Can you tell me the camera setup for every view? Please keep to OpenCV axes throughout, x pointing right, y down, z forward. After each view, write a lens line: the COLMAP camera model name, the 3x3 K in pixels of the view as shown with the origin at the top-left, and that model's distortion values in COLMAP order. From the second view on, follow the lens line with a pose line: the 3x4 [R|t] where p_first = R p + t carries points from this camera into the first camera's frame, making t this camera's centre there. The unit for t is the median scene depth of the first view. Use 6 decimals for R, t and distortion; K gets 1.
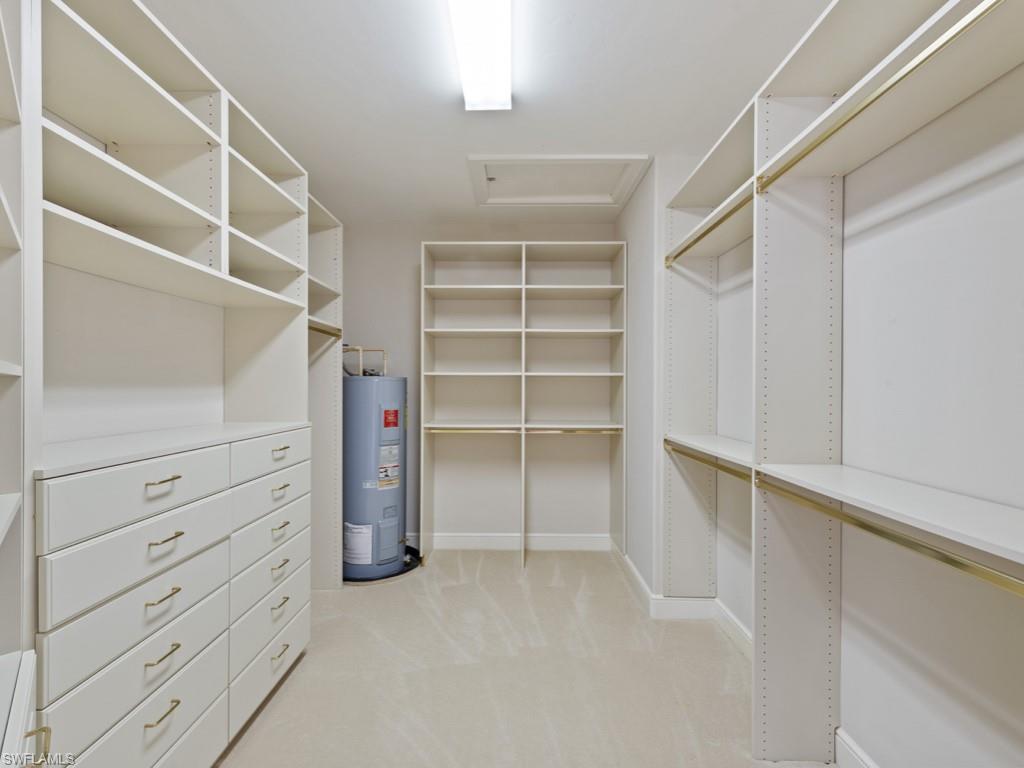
lens RADIAL K [[444.5, 0, 512.0], [0, 444.5, 384.0], [0, 0, 1]] dist [0.007671, -0.000139]
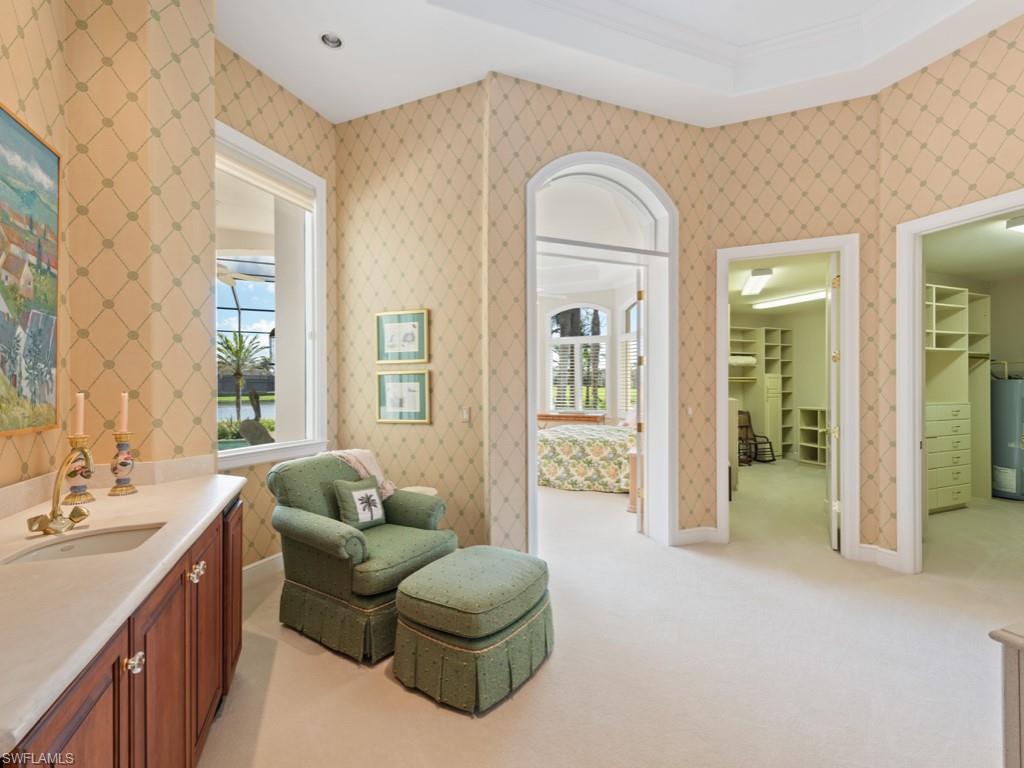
lens RADIAL K [[444.5, 0, 512.0], [0, 444.5, 384.0], [0, 0, 1]] dist [0.007671, -0.000139]
pose [[0.379284, -0.004935, -0.925267, 0.560168], [0.002031, 0.999988, -0.004500, 0.003326], [0.925278, -0.000173, 0.379290, -1.472182]]
